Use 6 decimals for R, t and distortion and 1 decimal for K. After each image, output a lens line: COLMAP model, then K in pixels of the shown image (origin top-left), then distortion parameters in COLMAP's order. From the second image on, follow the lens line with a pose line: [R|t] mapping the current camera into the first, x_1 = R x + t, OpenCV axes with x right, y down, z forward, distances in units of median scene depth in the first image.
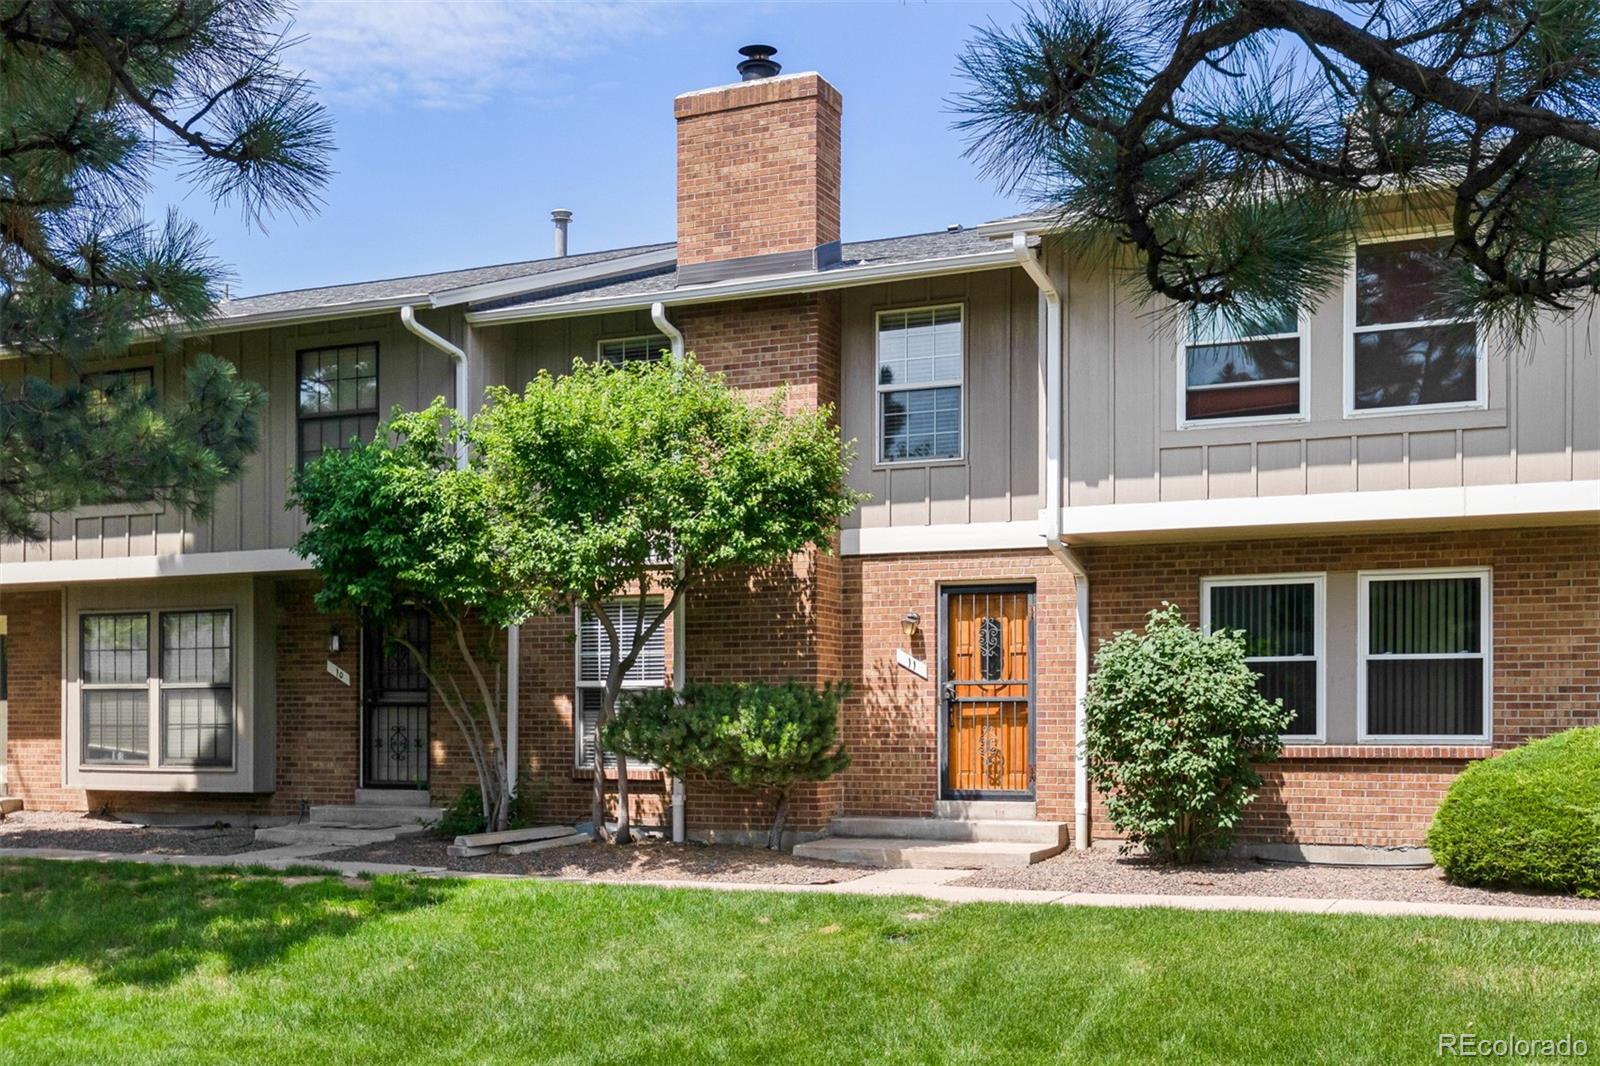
lens RADIAL K [[1771.0, 0, 767.6], [0, 1771.0, 735.3], [0, 0, 1]] dist [0.020893, -0.049327]
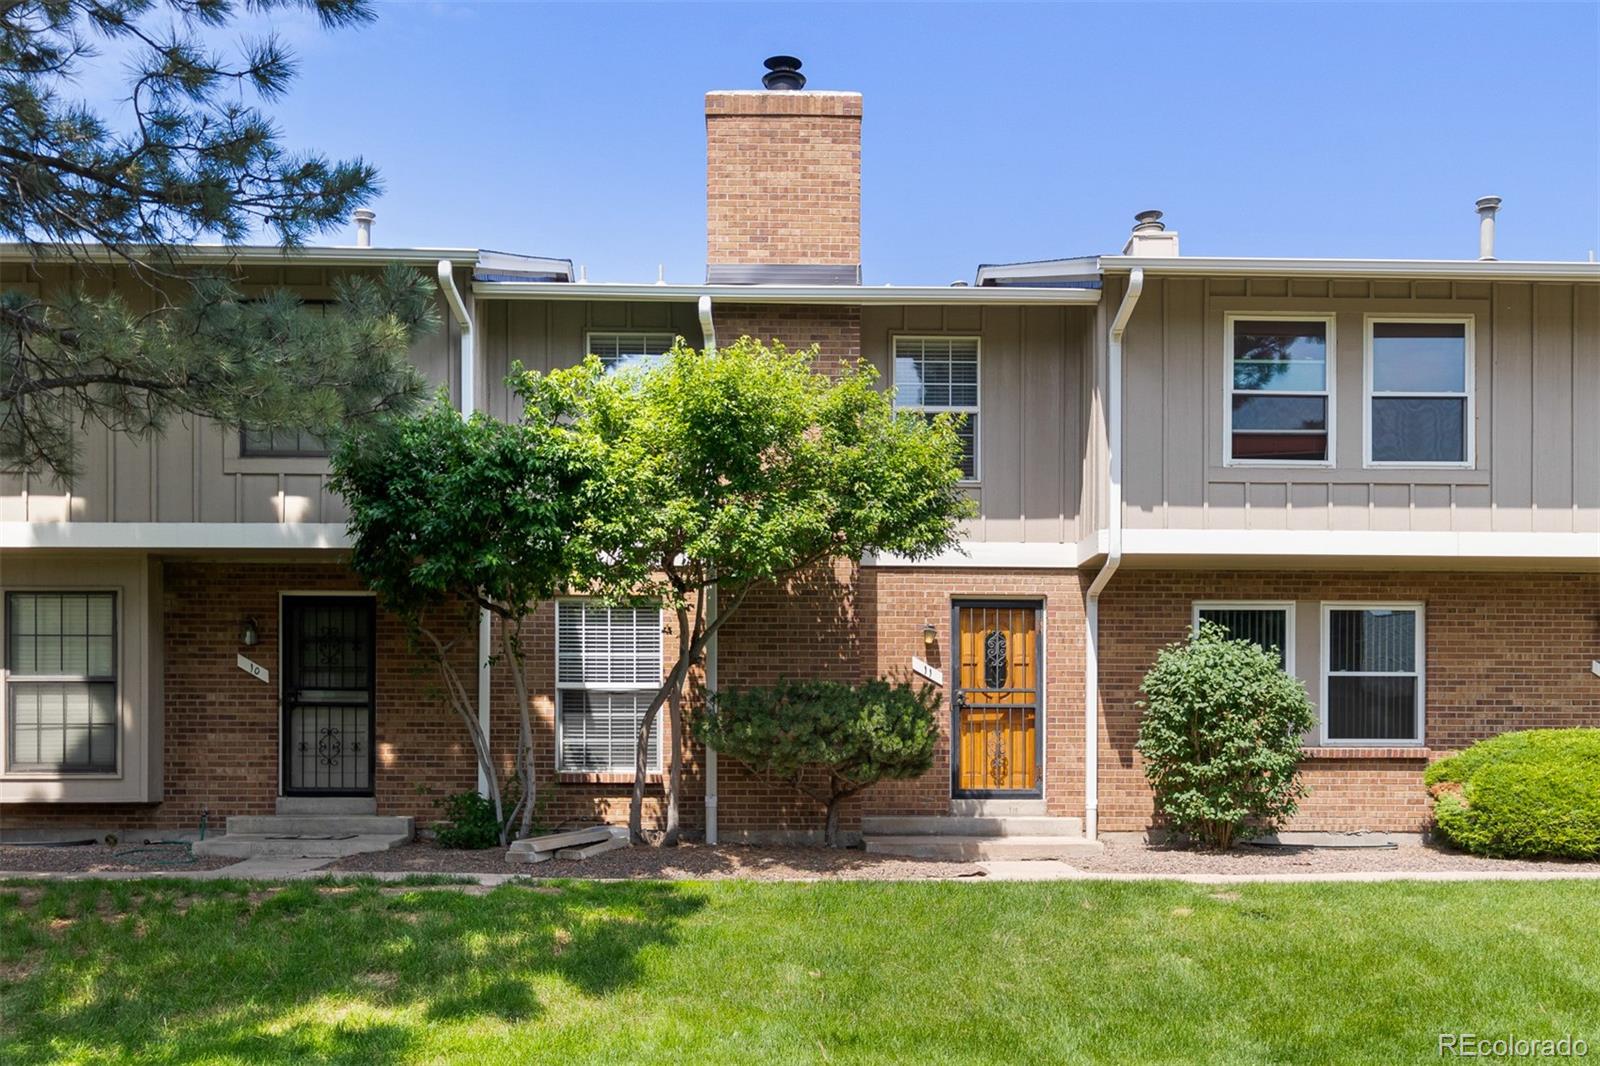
lens RADIAL K [[1447.4, 0, 799.8], [0, 1447.4, 782.7], [0, 0, 1]] dist [0.001736, 0.005681]
pose [[0.898364, -0.001165, 0.439250, -0.378449], [-0.000644, 0.999992, 0.003971, 0.023695], [-0.439251, -0.003850, 0.898356, 0.260129]]
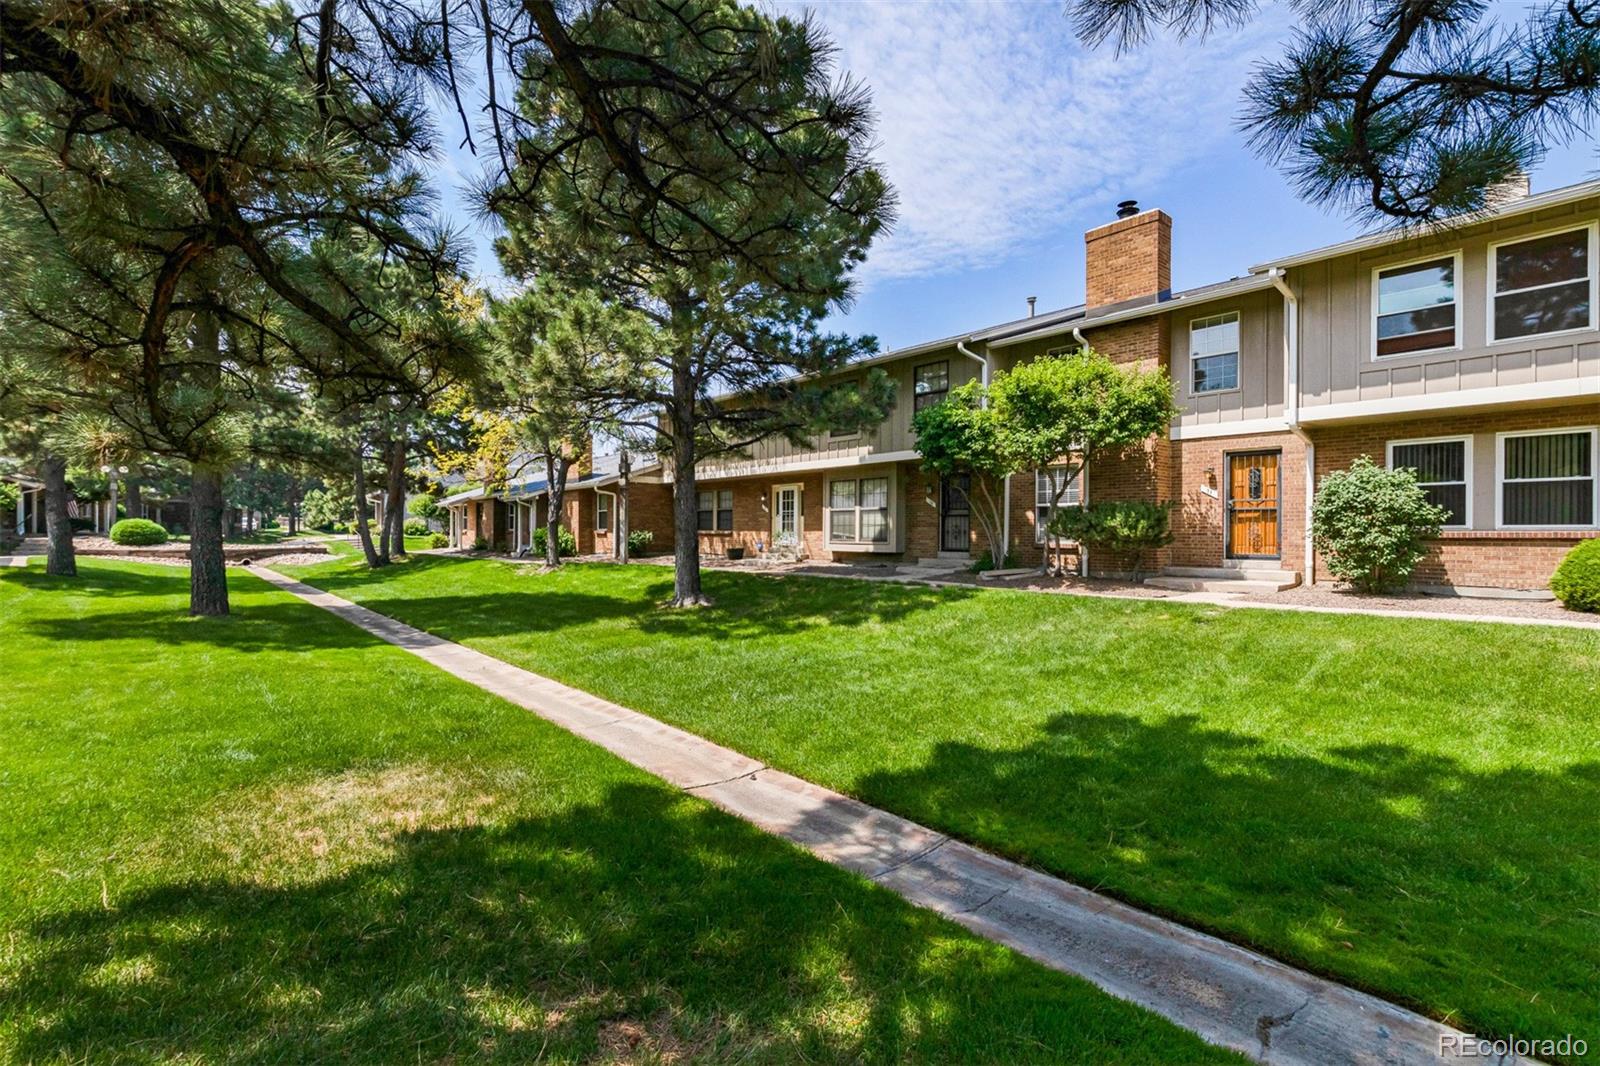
lens RADIAL K [[743.7, 0, 792.4], [0, 743.7, 536.2], [0, 0, 1]] dist [-0.000667, 0.000307]
pose [[0.909333, 0.004048, -0.416050, 0.002097], [-0.004782, 0.999988, -0.000722, 0.013691], [0.416042, 0.002646, 0.909342, 0.029813]]
